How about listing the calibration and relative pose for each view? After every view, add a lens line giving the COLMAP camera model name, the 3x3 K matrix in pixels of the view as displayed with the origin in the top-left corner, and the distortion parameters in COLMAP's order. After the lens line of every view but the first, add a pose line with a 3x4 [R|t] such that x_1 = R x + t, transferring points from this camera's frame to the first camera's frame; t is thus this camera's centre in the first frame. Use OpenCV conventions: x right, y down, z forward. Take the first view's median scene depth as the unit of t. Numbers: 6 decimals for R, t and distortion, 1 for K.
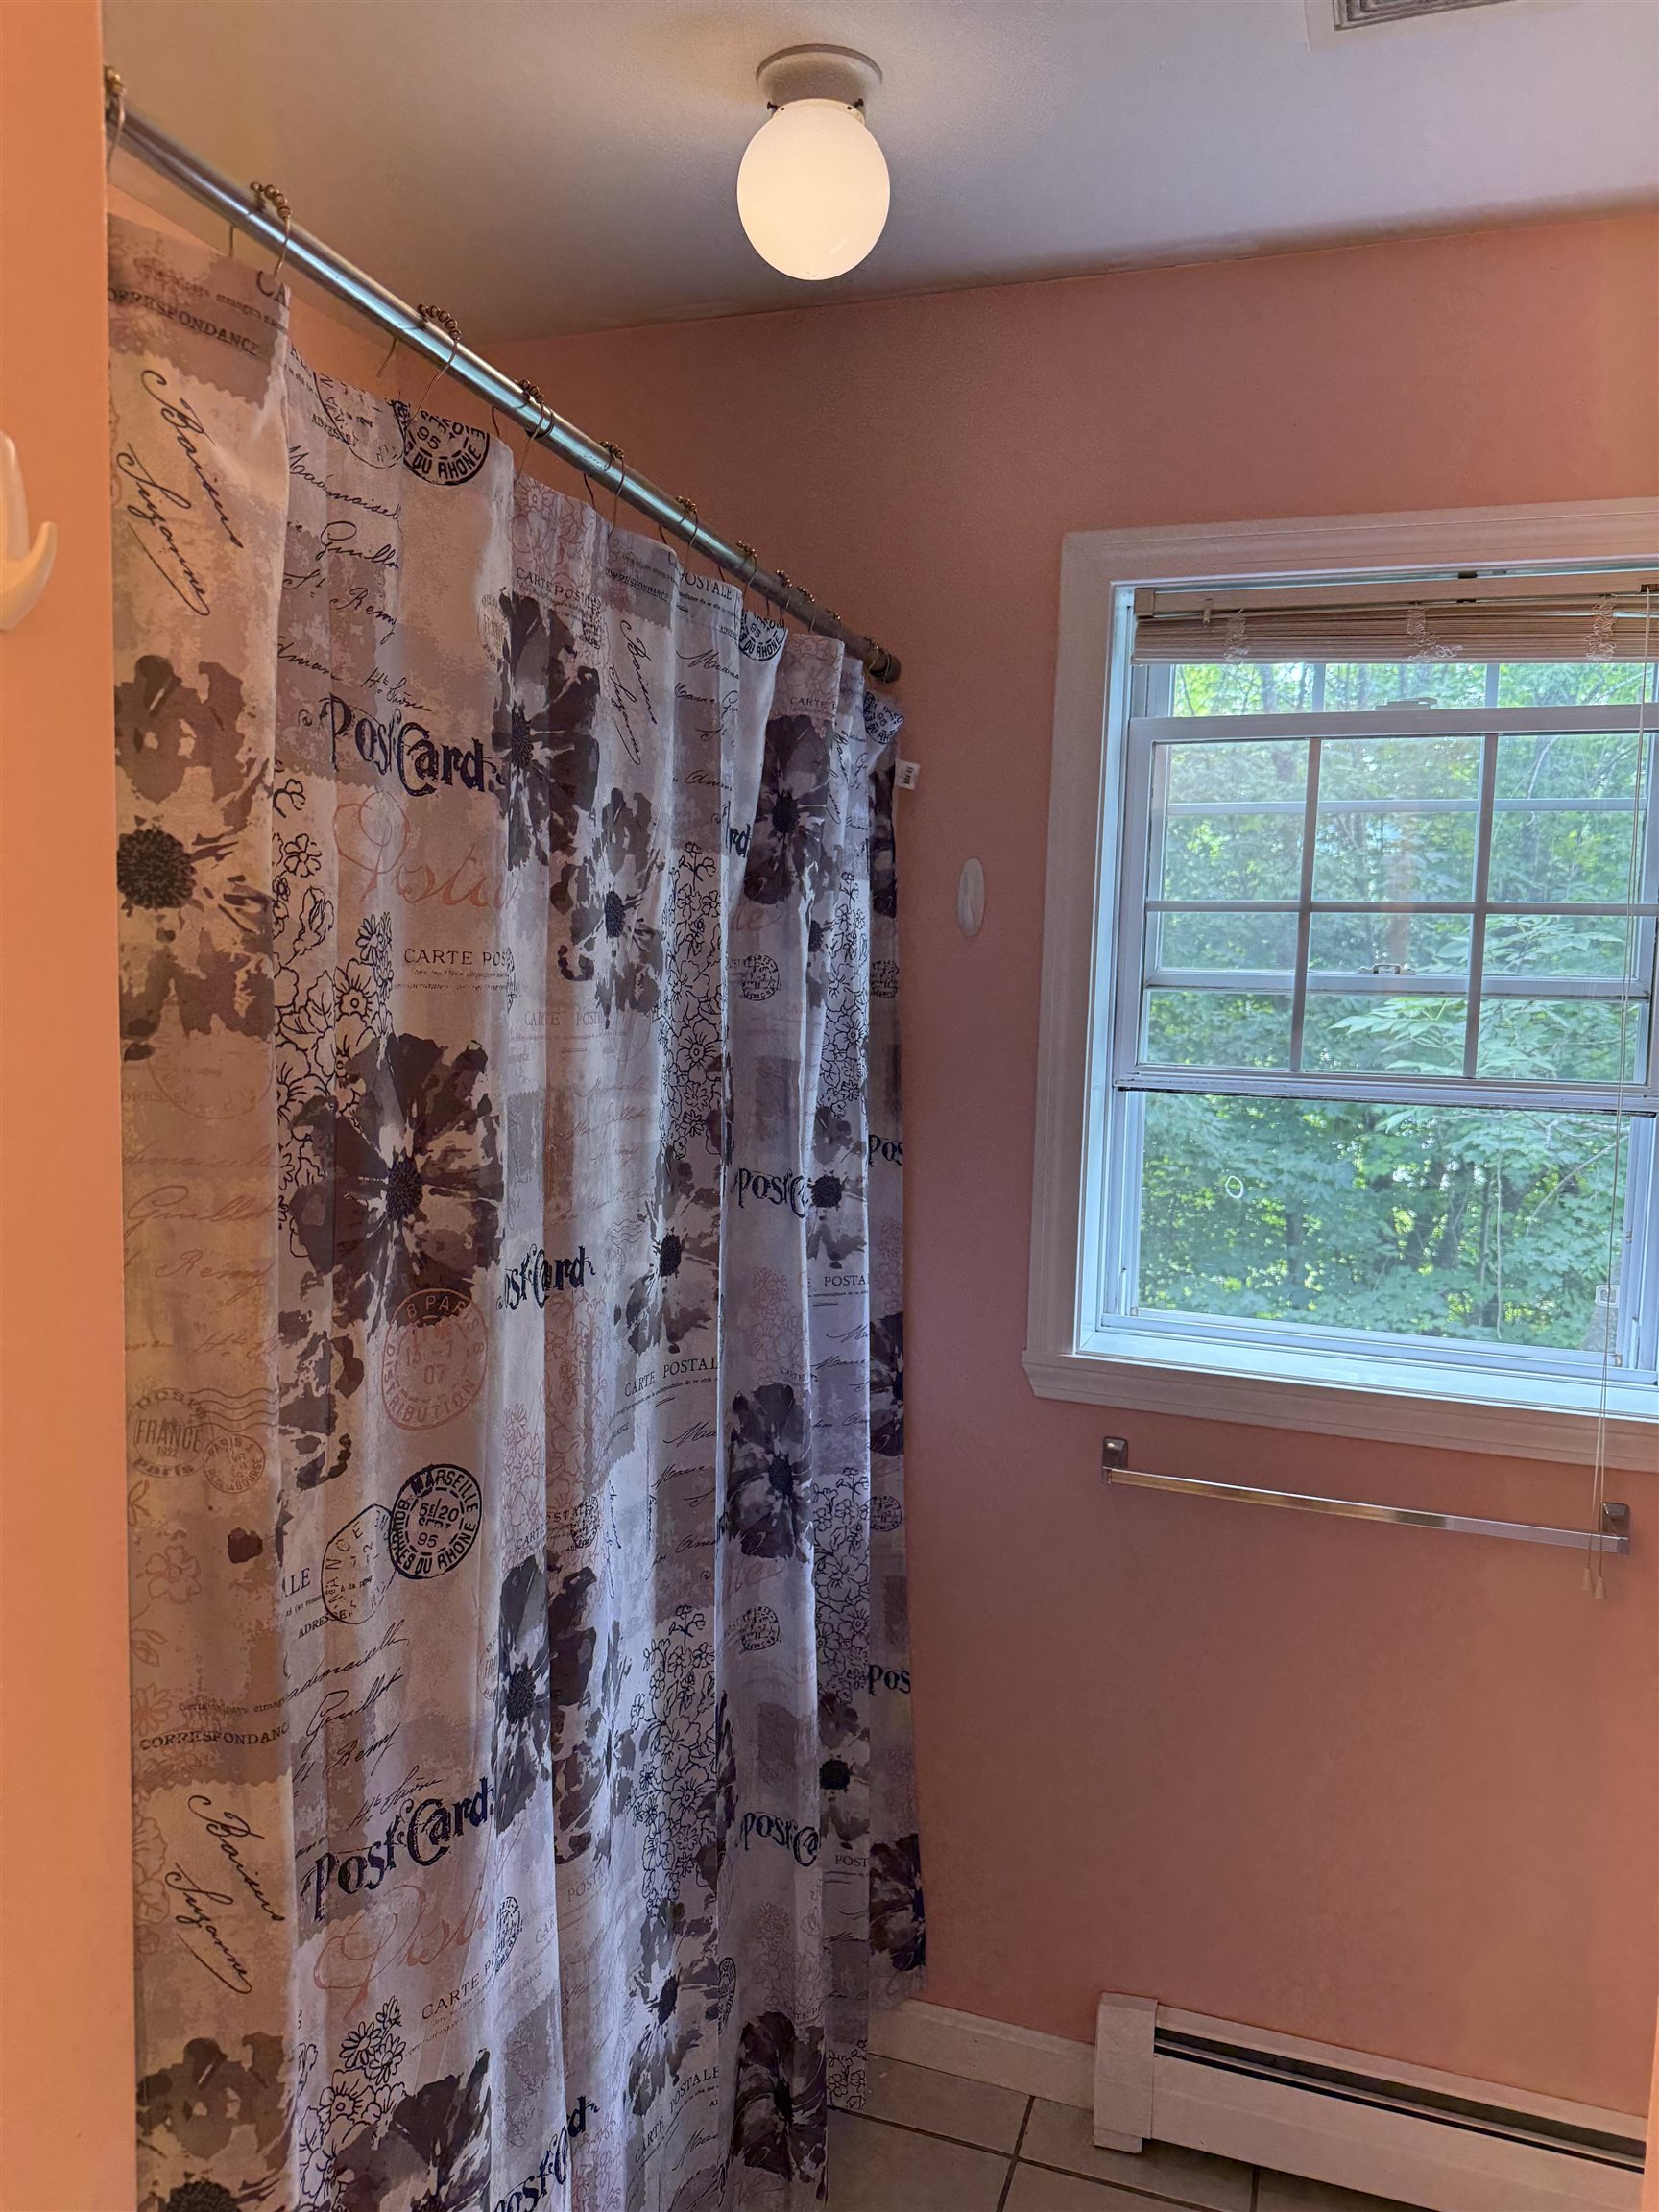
lens RADIAL K [[1611.4, 0, 754.0], [0, 1611.4, 1078.5], [0, 0, 1]] dist [0.102210, -0.230930]
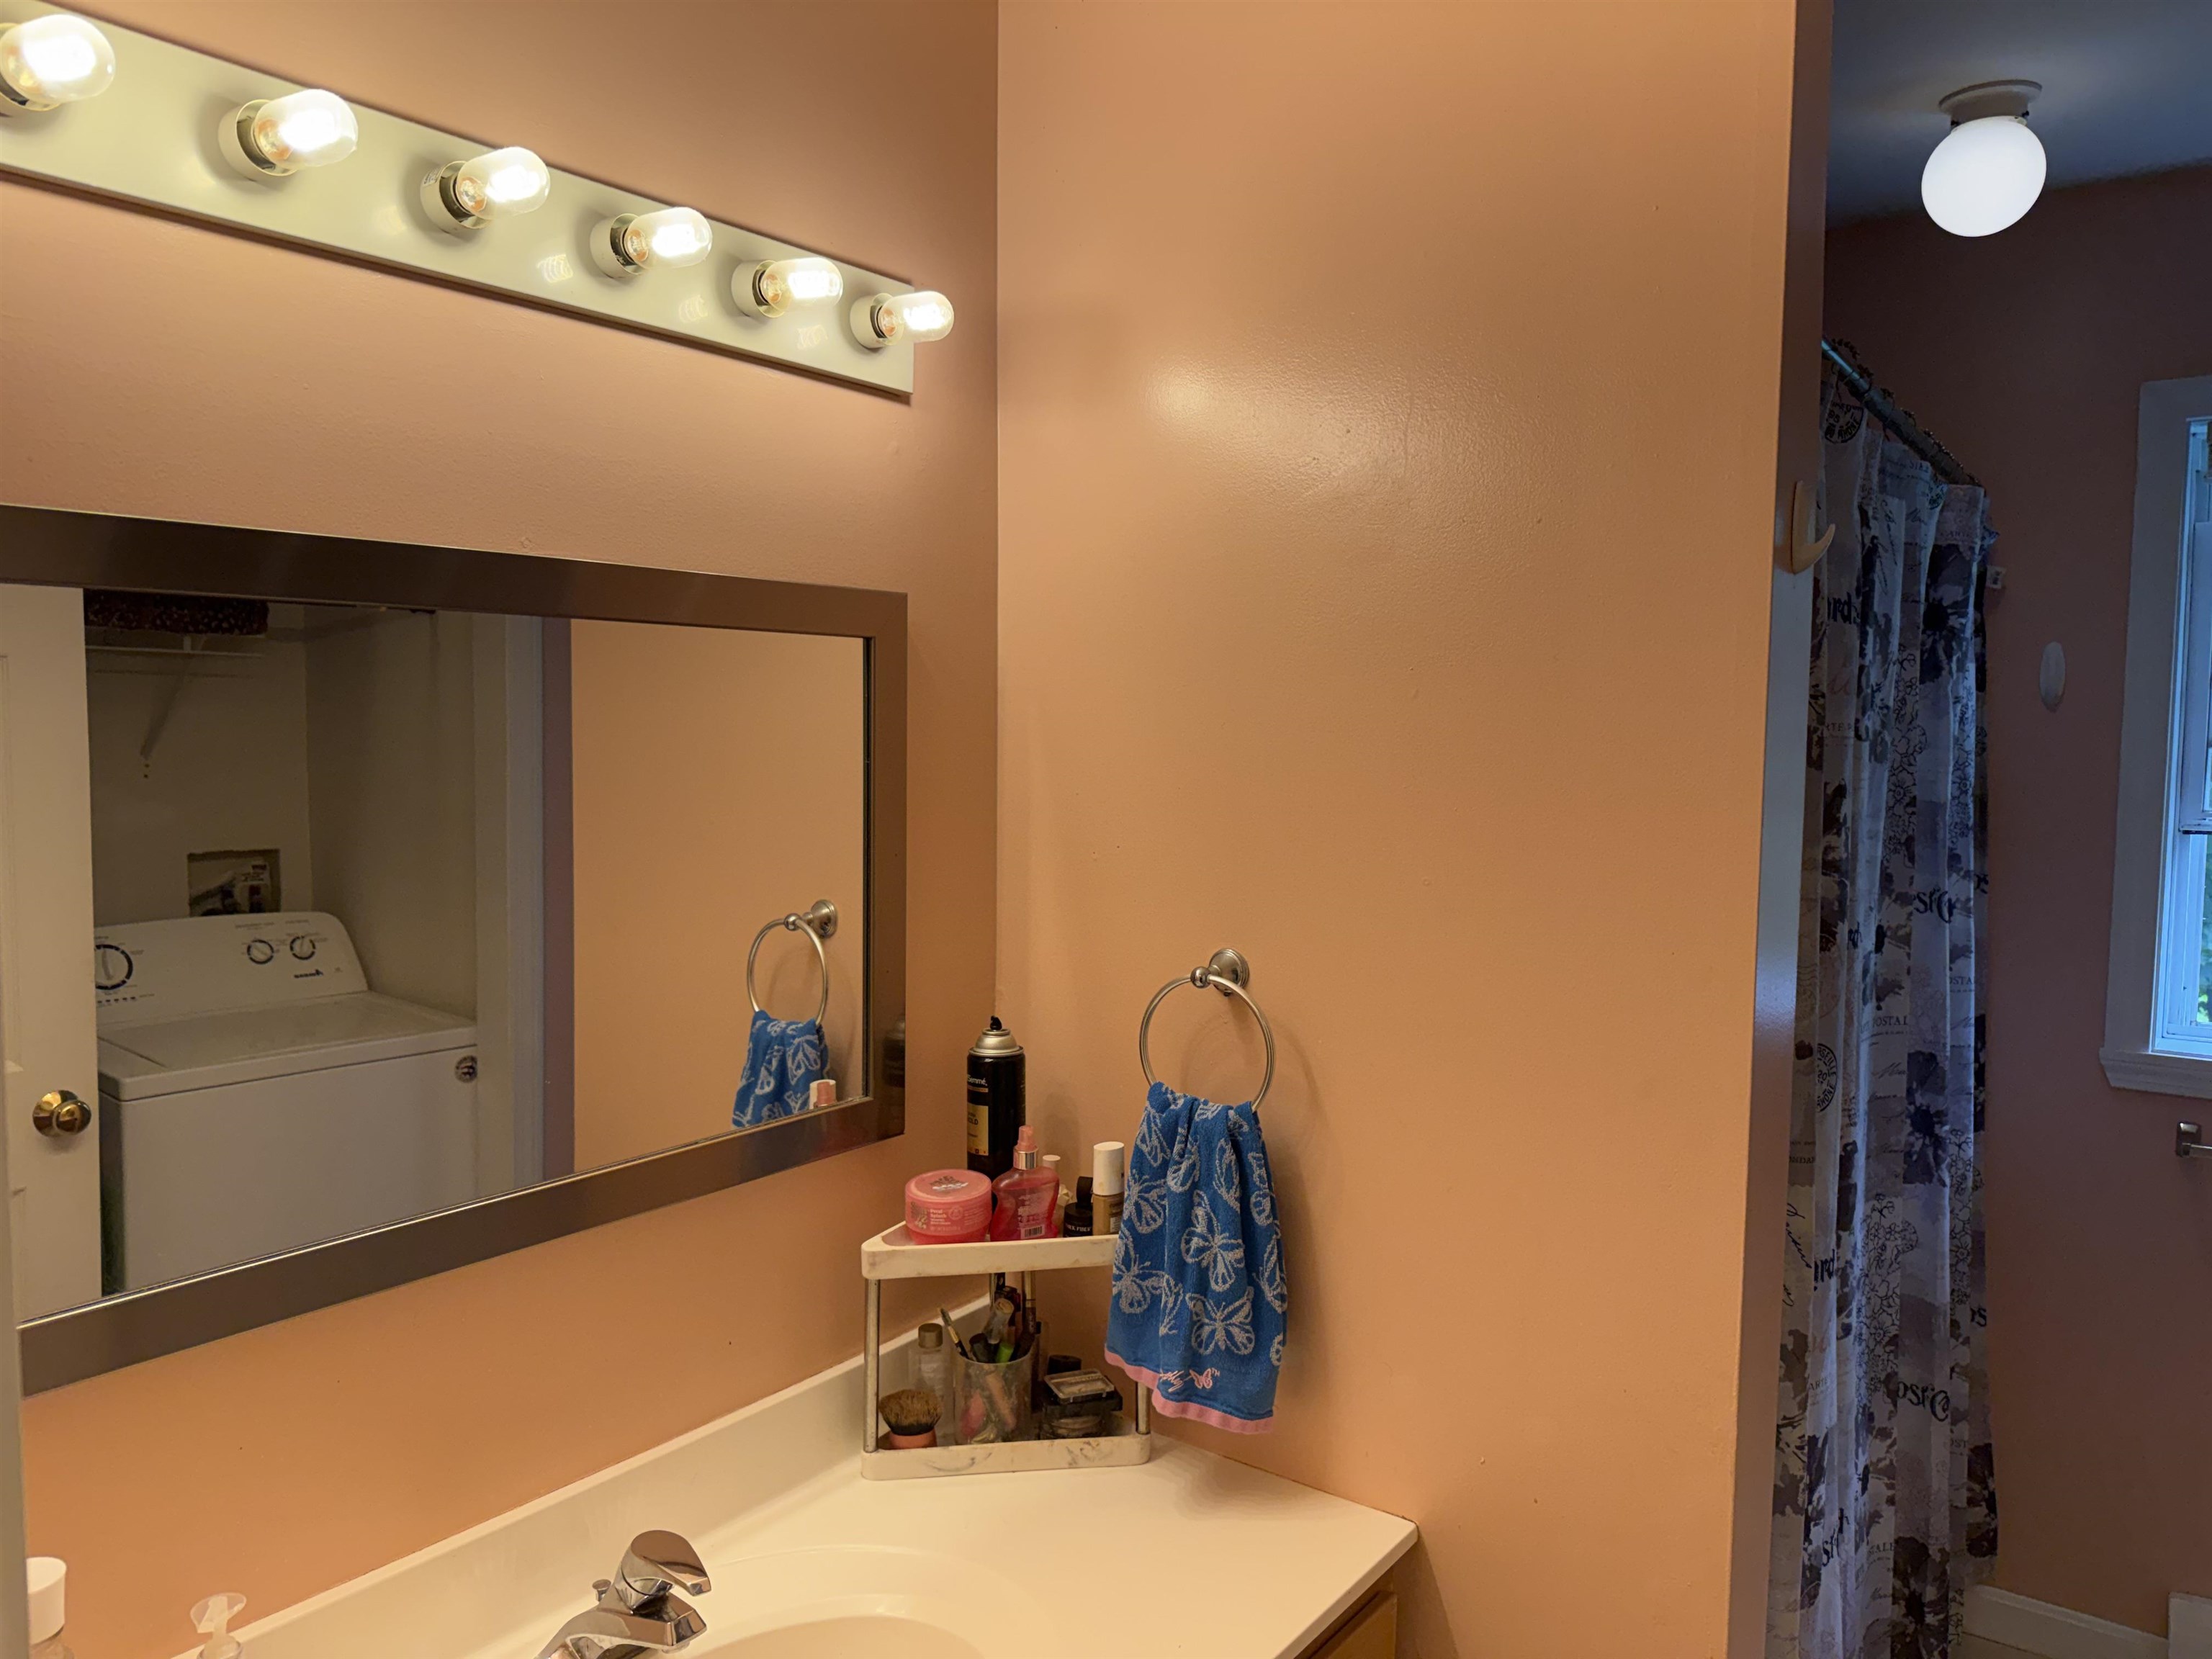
lens RADIAL K [[1549.6, 0, 1103.0], [0, 1549.6, 833.7], [0, 0, 1]] dist [0.091958, -0.138530]
pose [[0.954500, 0.000329, -0.298210, -0.233941], [-0.003618, 0.999939, -0.010479, 0.028495], [0.298188, 0.011081, 0.954443, -0.408401]]
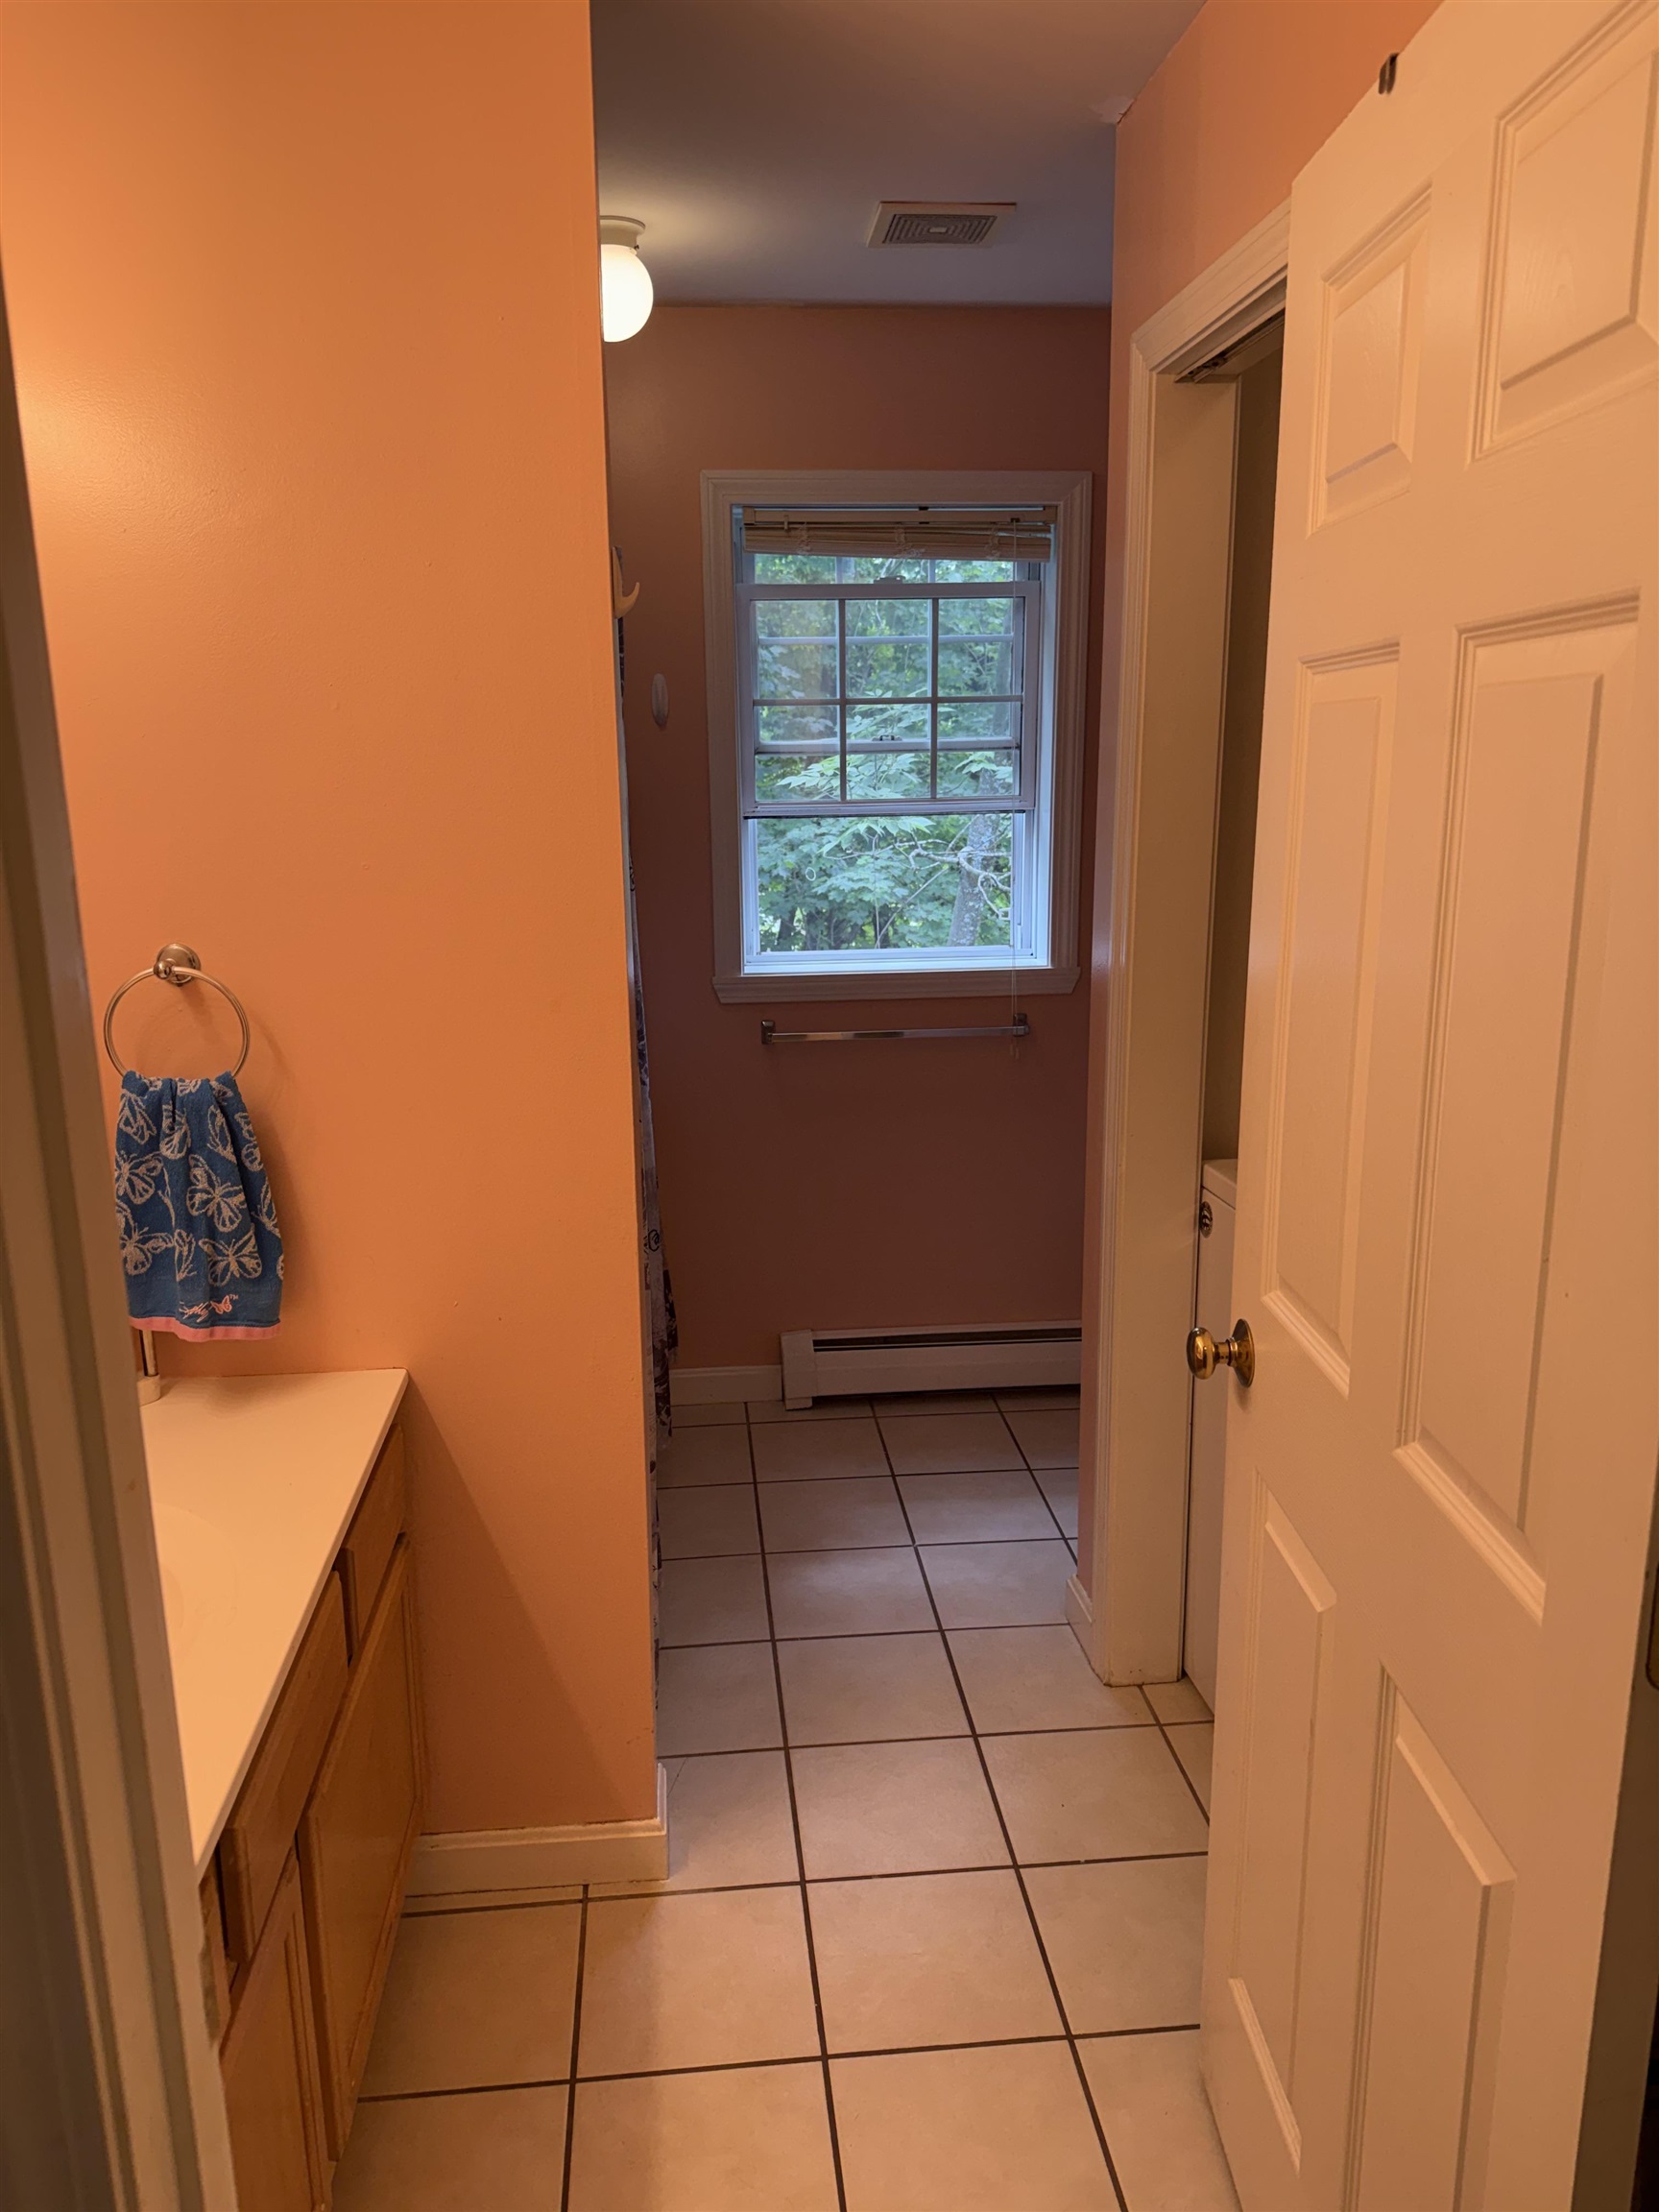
lens RADIAL K [[1549.6, 0, 827.0], [0, 1549.6, 1108.5], [0, 0, 1]] dist [0.091958, -0.138530]
pose [[0.904431, -0.130542, 0.406156, -0.492726], [0.066198, 0.983446, 0.168677, 0.046994], [-0.421452, -0.125670, 0.898101, -0.648285]]
